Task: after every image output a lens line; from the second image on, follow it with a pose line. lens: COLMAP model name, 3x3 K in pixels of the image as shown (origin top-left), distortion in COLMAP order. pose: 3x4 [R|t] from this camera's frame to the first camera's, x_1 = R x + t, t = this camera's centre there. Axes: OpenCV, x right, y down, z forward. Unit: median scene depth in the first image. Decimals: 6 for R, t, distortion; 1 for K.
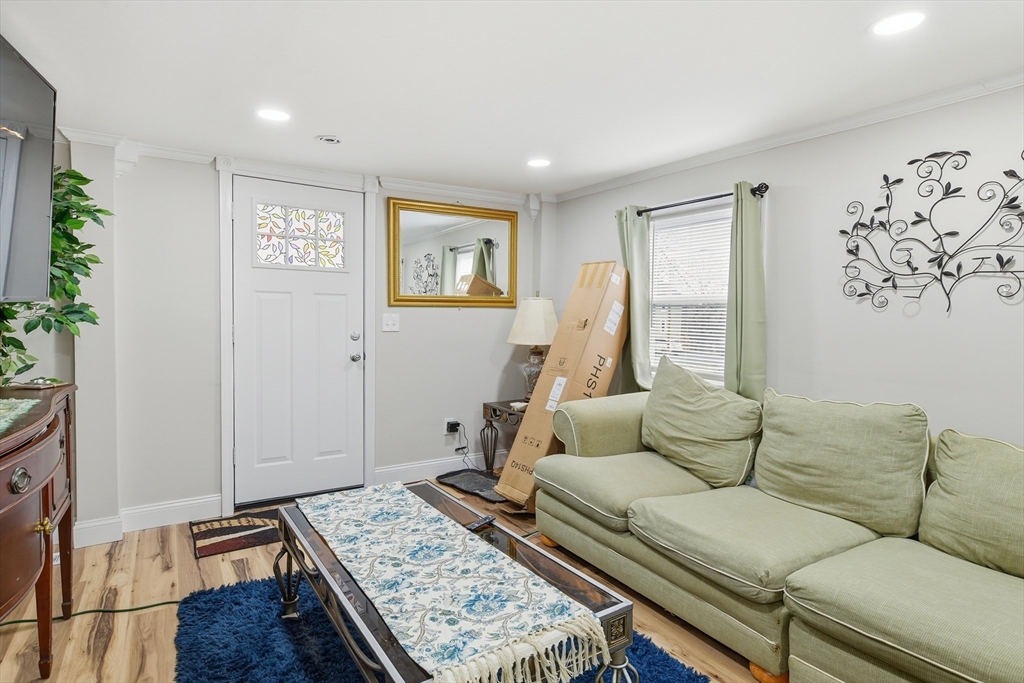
lens RADIAL K [[547.3, 0, 521.9], [0, 547.3, 343.8], [0, 0, 1]] dist [-0.014646, 0.003448]
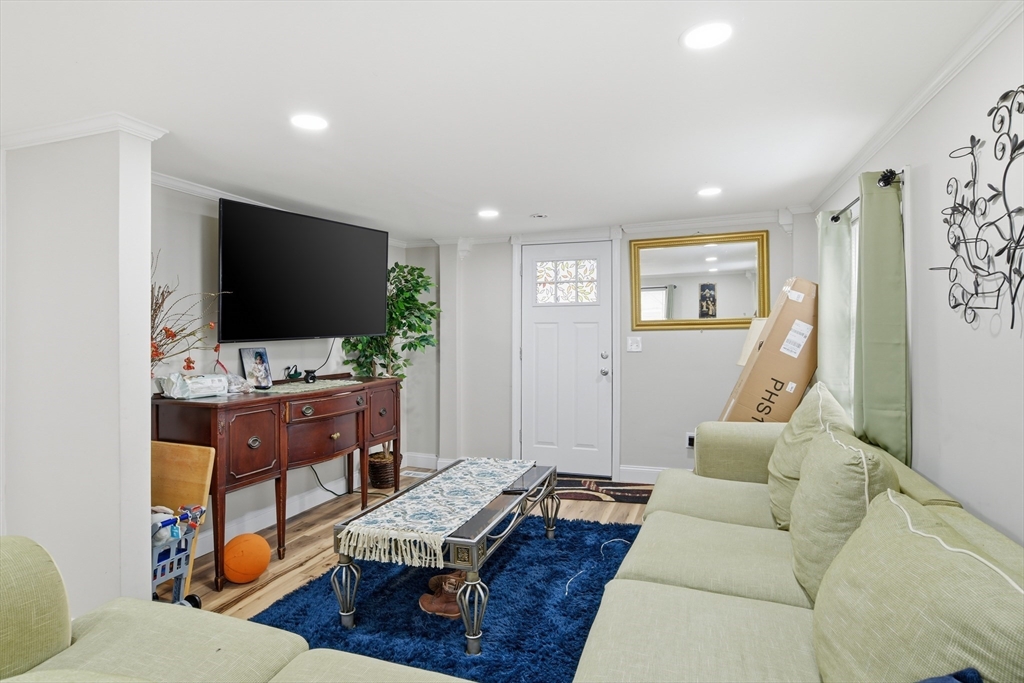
lens RADIAL K [[547.3, 0, 518.6], [0, 547.3, 339.2], [0, 0, 1]] dist [-0.014646, 0.003448]
pose [[0.614132, -0.009871, -0.789142, 0.875761], [-0.024519, 0.999200, -0.031580, -0.009550], [0.788823, 0.038744, 0.613399, 0.115805]]
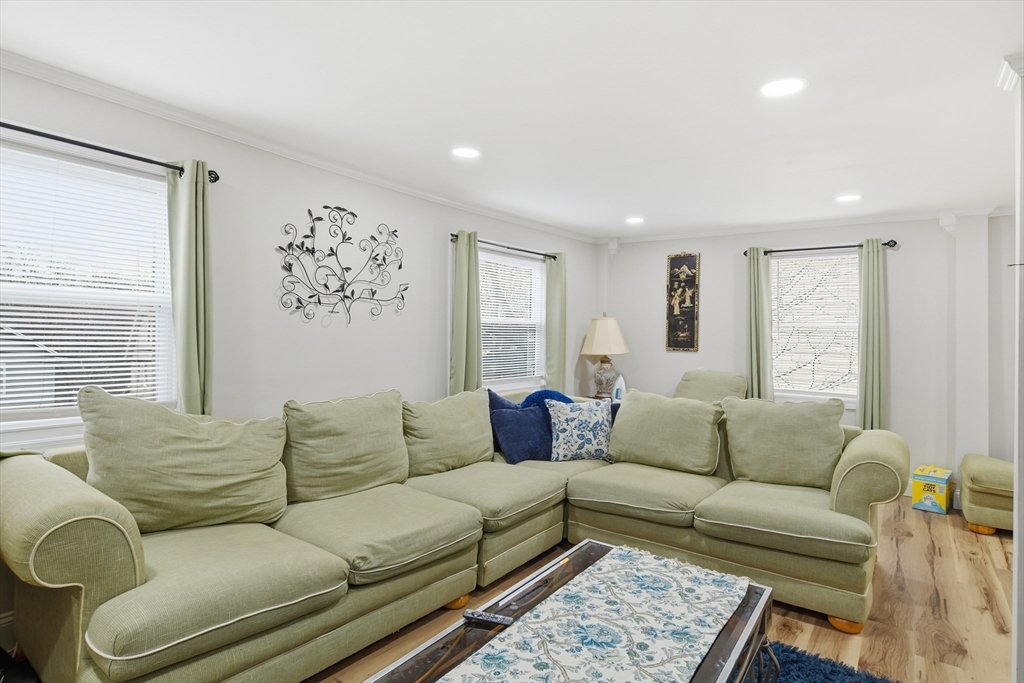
lens RADIAL K [[547.3, 0, 513.5], [0, 547.3, 335.8], [0, 0, 1]] dist [-0.014646, 0.003448]
pose [[-0.353134, -0.022022, 0.935313, -0.644048], [0.018635, 0.999359, 0.030565, -0.059546], [-0.935387, 0.028223, -0.352498, 1.029620]]
